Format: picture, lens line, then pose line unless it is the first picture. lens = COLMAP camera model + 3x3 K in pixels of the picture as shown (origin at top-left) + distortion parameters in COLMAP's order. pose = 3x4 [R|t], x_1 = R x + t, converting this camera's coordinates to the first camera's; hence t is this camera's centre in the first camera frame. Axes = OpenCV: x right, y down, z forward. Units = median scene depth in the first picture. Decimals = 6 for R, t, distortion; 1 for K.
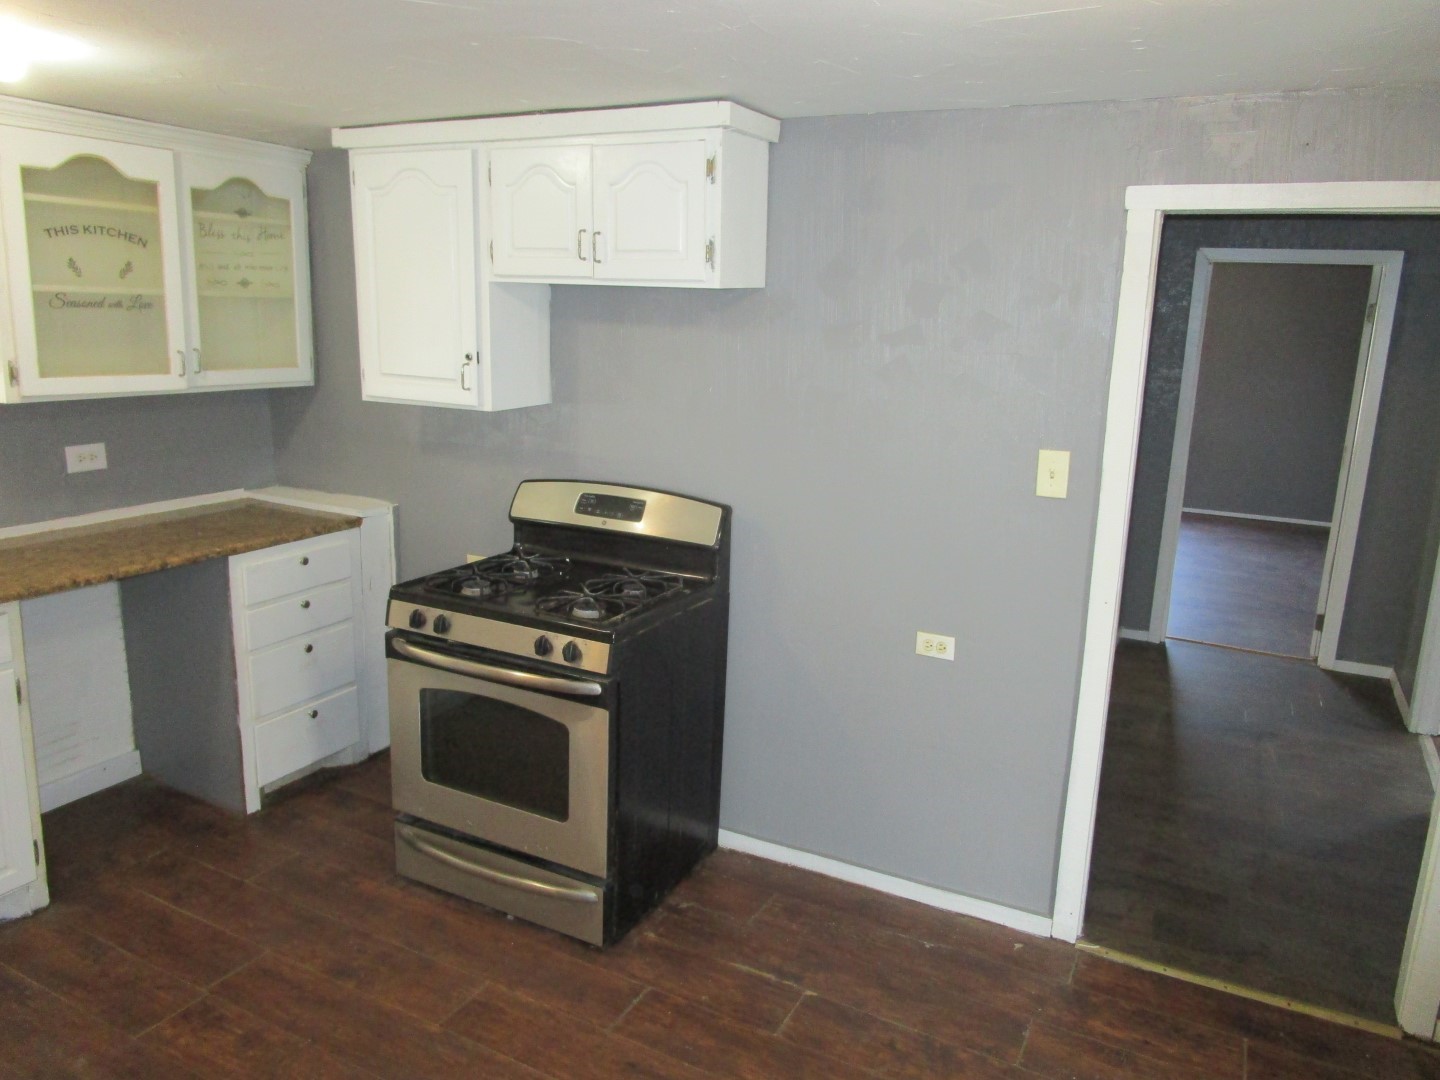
lens RADIAL K [[1024.1, 0, 718.3], [0, 1024.1, 541.6], [0, 0, 1]] dist [-0.031336, 0.009929]
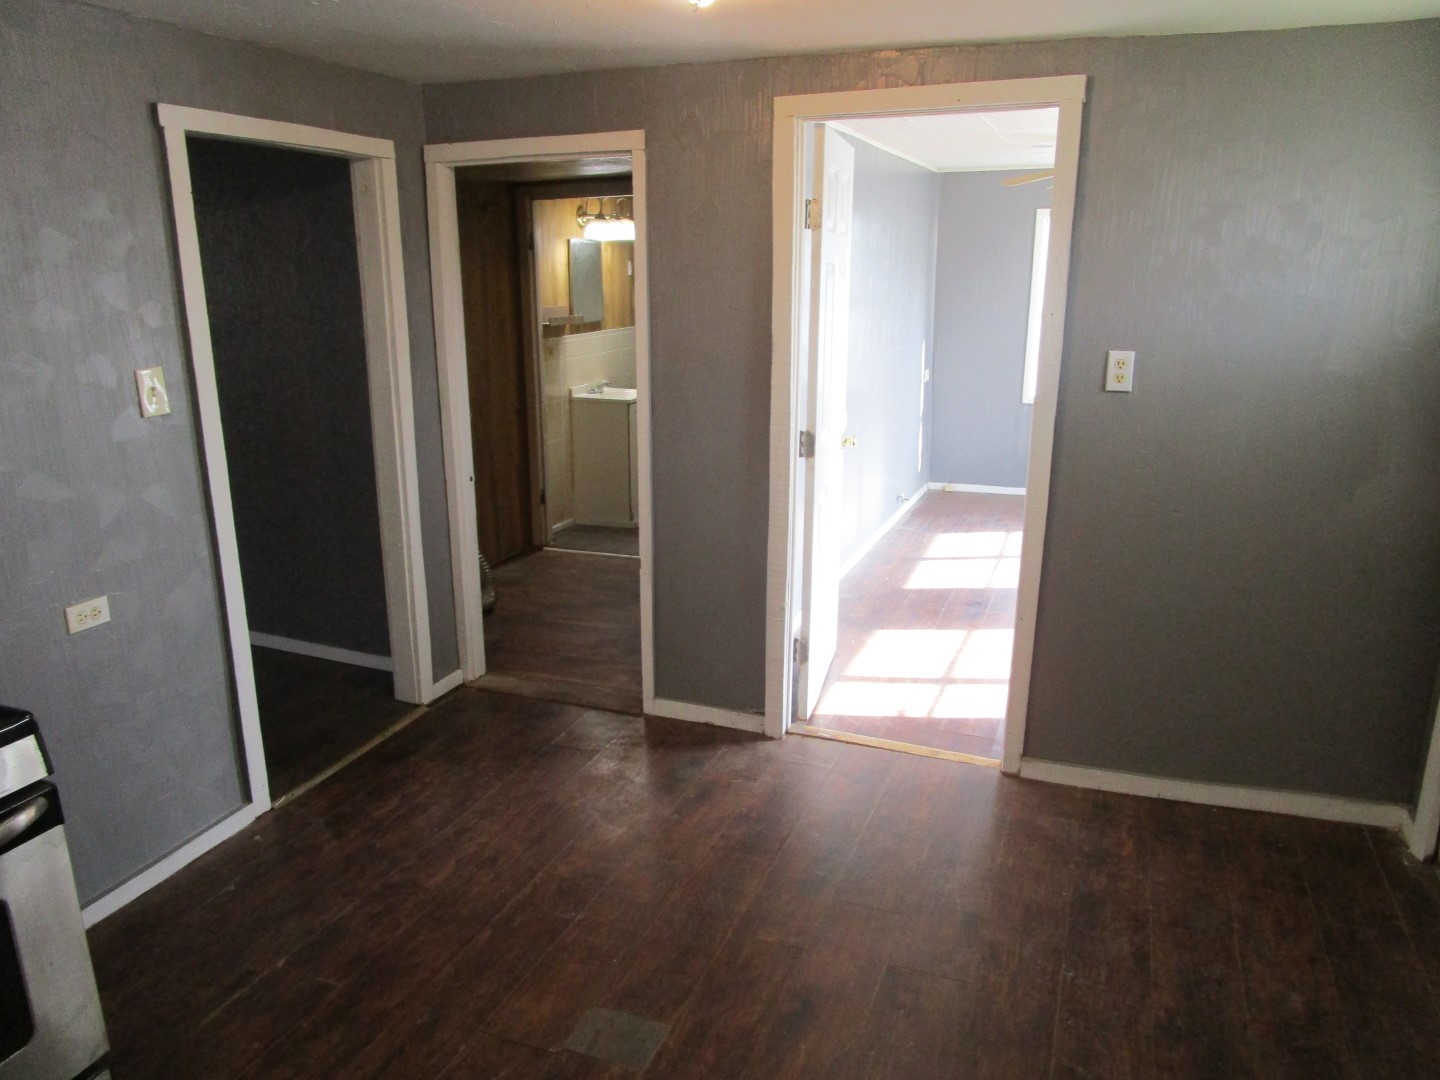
lens RADIAL K [[1024.1, 0, 721.4], [0, 1024.1, 538.5], [0, 0, 1]] dist [-0.031336, 0.009929]
pose [[-0.108479, -0.294259, 0.949549, -0.656829], [0.215091, 0.925612, 0.311413, -0.113246], [-0.970551, 0.238021, -0.037117, 0.489034]]
